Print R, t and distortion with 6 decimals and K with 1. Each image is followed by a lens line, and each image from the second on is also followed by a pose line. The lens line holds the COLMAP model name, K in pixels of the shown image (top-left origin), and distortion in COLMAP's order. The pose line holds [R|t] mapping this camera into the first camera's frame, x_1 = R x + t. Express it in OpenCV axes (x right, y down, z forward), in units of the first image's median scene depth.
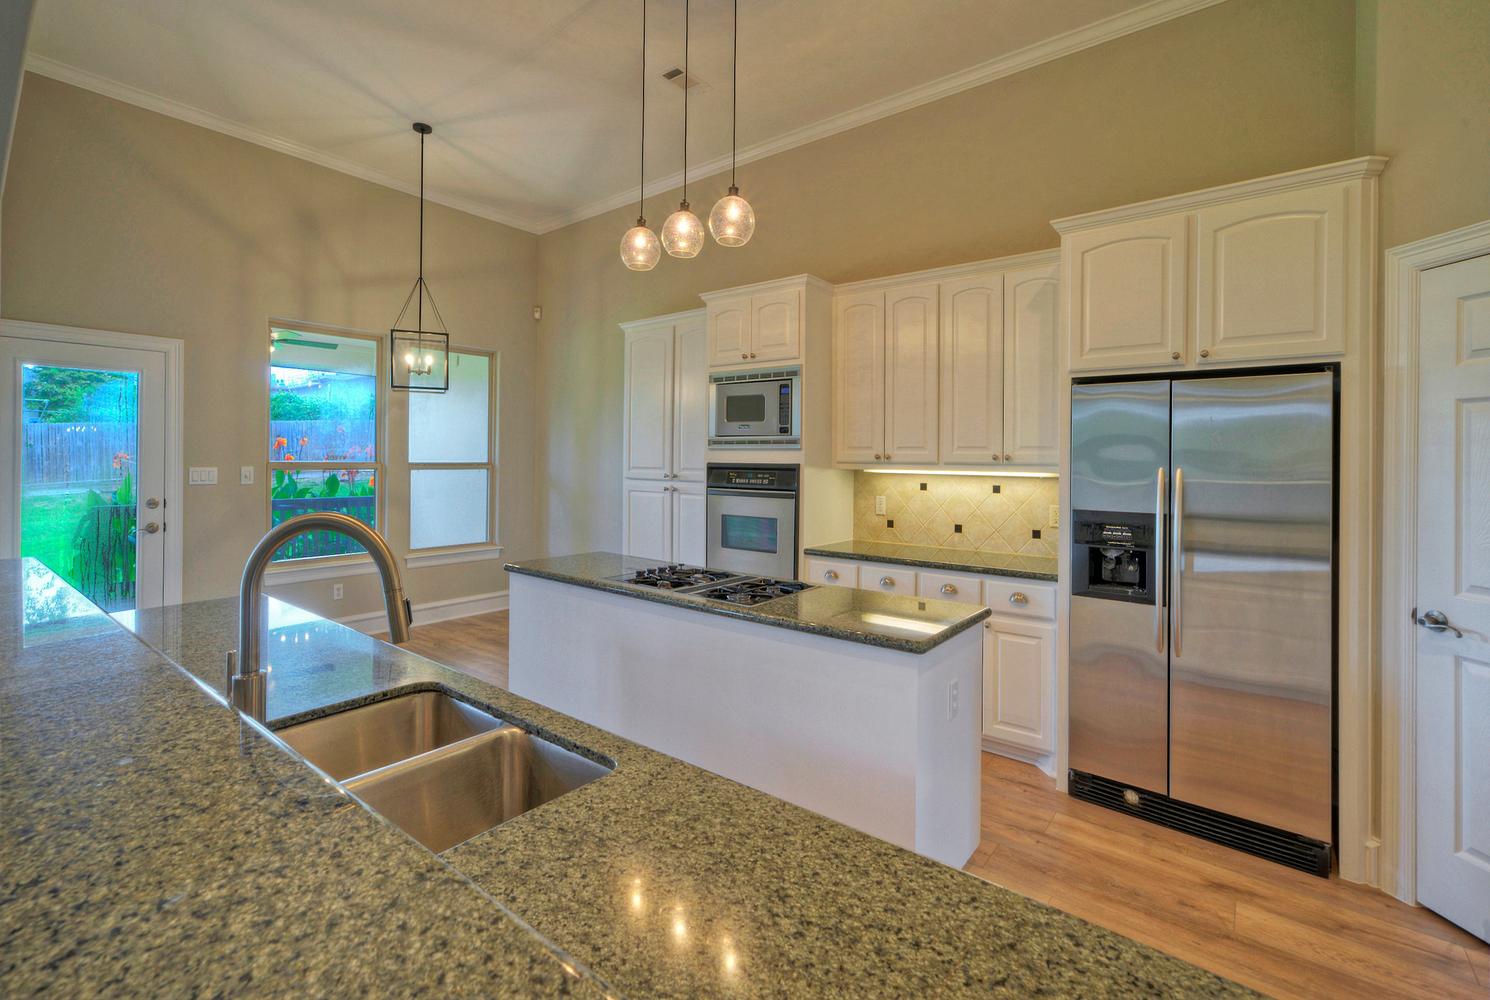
lens RADIAL K [[658.8, 0, 746.4], [0, 658.8, 460.5], [0, 0, 1]] dist [0.000938, 0.003693]
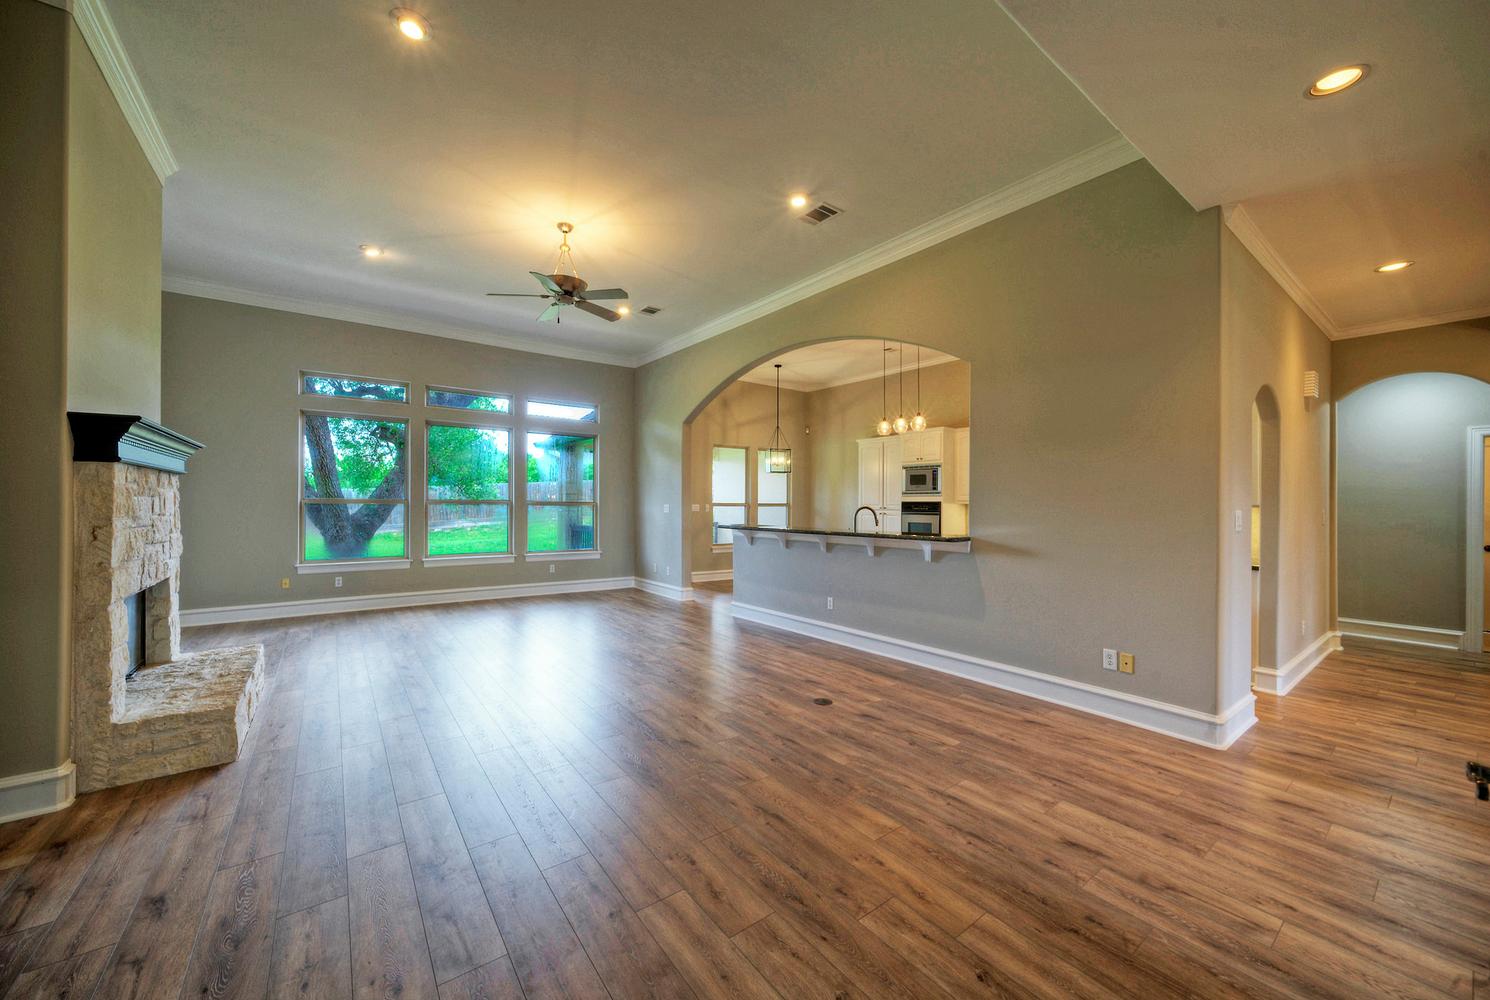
lens RADIAL K [[560.9, 0, 747.9], [0, 560.9, 498.6], [0, 0, 1]] dist [-0.012222, 0.002815]
pose [[0.968785, -0.002921, -0.247886, -0.101541], [-0.001218, 0.999862, -0.016544, 0.027918], [0.247900, 0.016330, 0.968648, -1.232182]]
